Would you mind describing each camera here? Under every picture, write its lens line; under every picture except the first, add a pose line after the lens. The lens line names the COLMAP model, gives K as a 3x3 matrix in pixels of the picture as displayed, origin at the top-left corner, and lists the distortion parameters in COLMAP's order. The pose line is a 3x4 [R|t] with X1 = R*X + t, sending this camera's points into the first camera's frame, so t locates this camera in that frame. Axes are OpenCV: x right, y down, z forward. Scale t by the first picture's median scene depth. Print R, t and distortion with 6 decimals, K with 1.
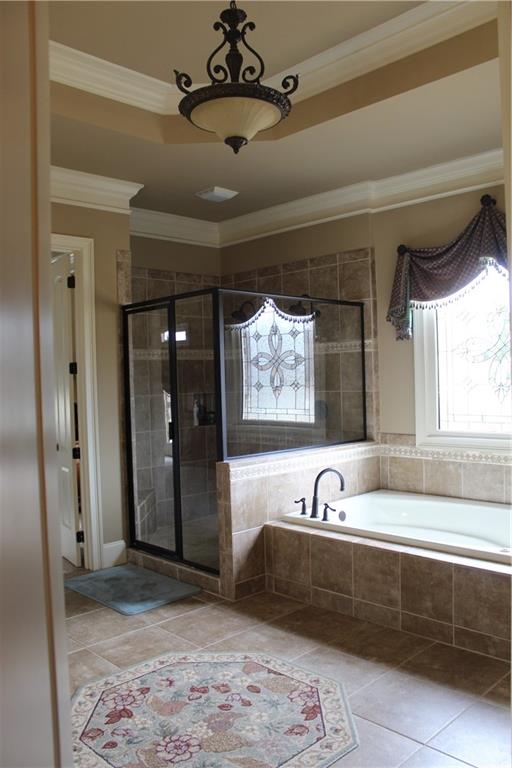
lens RADIAL K [[630.9, 0, 269.0], [0, 630.9, 391.7], [0, 0, 1]] dist [-0.166439, 0.144137]
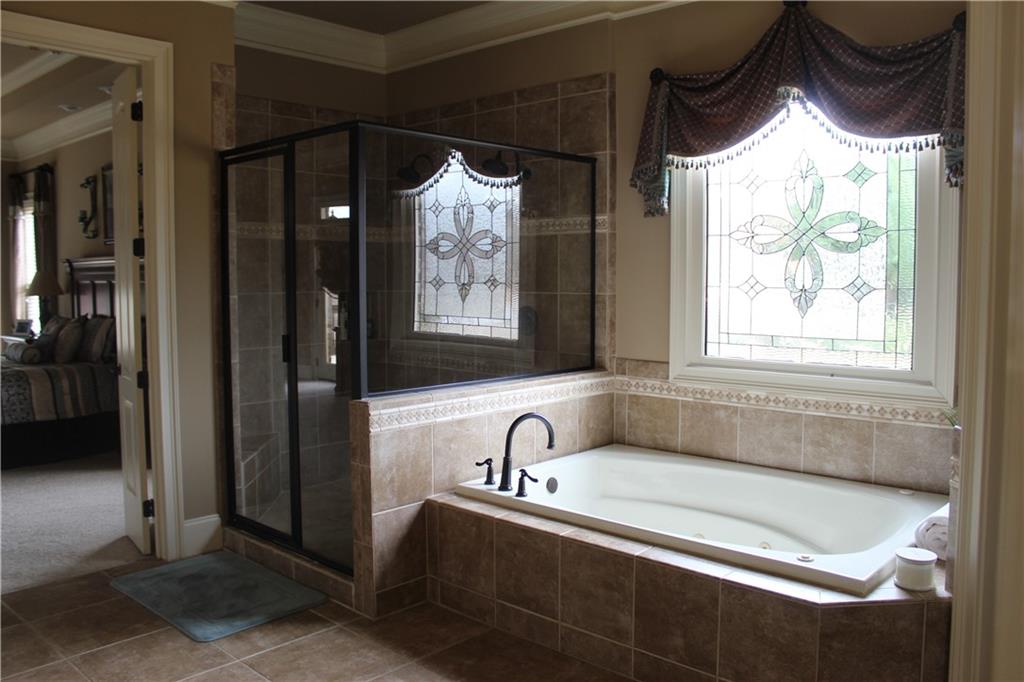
lens RADIAL K [[841.3, 0, 512.0], [0, 841.3, 341.0], [0, 0, 1]] dist [-0.166439, 0.144137]
pose [[0.999019, 0.023000, 0.037853, 0.039006], [-0.025018, 0.998243, 0.053709, 0.003786], [-0.036551, -0.054604, 0.997839, 0.143042]]
